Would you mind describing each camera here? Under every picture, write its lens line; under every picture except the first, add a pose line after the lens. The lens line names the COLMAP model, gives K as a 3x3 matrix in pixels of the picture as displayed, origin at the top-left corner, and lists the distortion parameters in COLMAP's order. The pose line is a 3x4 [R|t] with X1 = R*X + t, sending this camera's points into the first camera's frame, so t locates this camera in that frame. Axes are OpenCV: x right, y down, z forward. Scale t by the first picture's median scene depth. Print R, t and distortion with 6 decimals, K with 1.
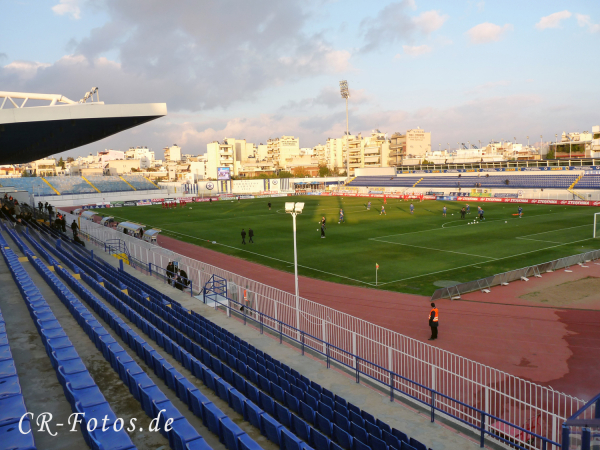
lens RADIAL K [[479.9, 0, 296.4], [0, 479.9, 222.5], [0, 0, 1]] dist [-0.002554, -0.047486]
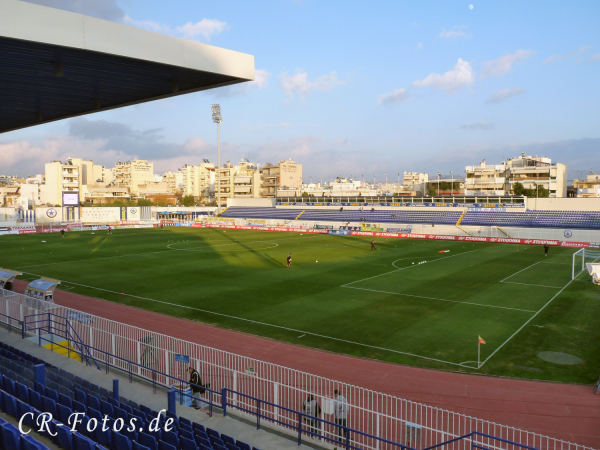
lens RADIAL K [[479.9, 0, 296.6], [0, 479.9, 226.0], [0, 0, 1]] dist [-0.002554, -0.047486]
pose [[0.941431, 0.015413, 0.336853, -0.062544], [0.003436, 0.998464, -0.055291, -0.007150], [-0.337188, 0.053210, 0.939932, 0.084917]]
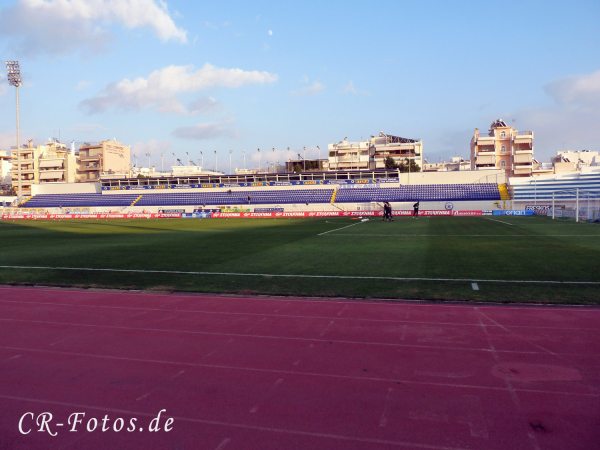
lens RADIAL K [[479.9, 0, 296.6], [0, 479.9, 223.5], [0, 0, 1]] dist [-0.002554, -0.047486]
pose [[0.745535, 0.002912, 0.666460, -0.055101], [0.058660, 0.995823, -0.069970, 0.017704], [-0.663879, 0.091259, 0.742250, 0.219131]]
